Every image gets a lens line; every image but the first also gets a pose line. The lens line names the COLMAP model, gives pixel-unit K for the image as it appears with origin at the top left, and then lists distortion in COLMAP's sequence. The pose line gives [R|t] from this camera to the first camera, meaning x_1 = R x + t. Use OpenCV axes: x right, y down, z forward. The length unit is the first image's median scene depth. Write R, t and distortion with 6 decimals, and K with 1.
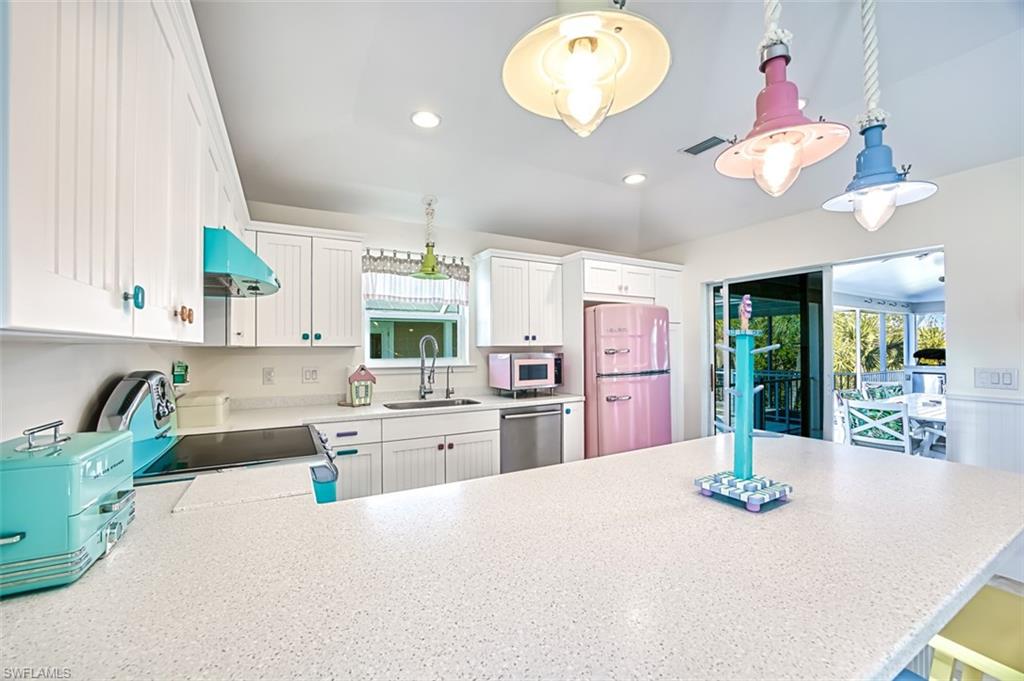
lens RADIAL K [[393.9, 0, 512.0], [0, 393.9, 340.5], [0, 0, 1]] dist [-0.009152, -0.000026]
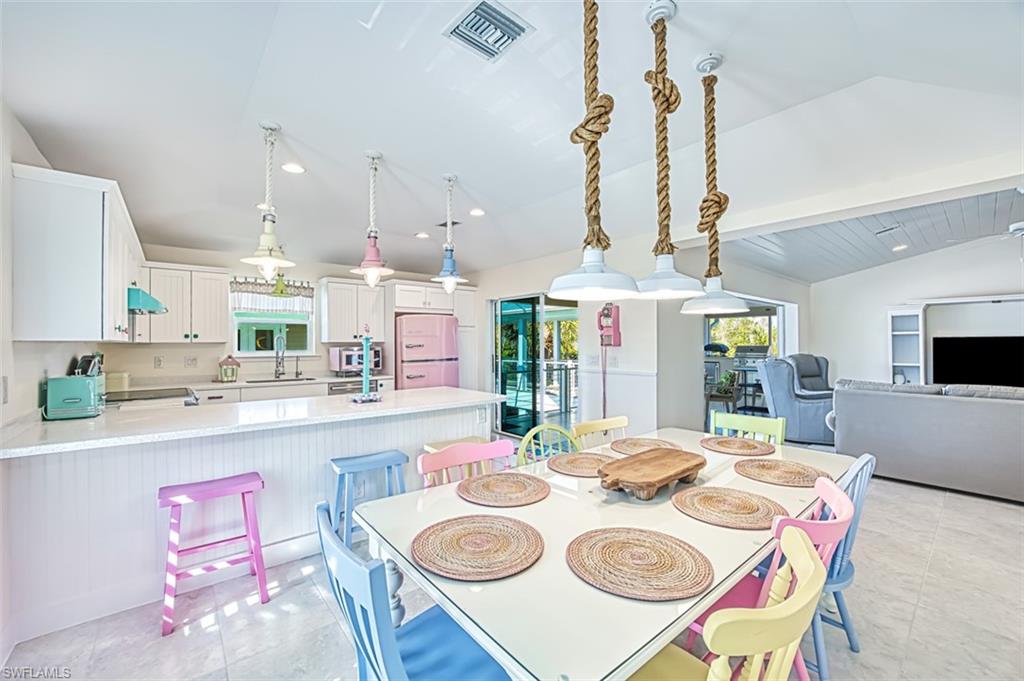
lens RADIAL K [[399.7, 0, 504.9], [0, 399.7, 340.9], [0, 0, 1]] dist [-0.002695, 0.000001]
pose [[0.987396, 0.000701, 0.158266, 0.379554], [-0.002382, 0.999943, 0.010434, -0.008802], [-0.158250, -0.010679, 0.987341, -0.613826]]
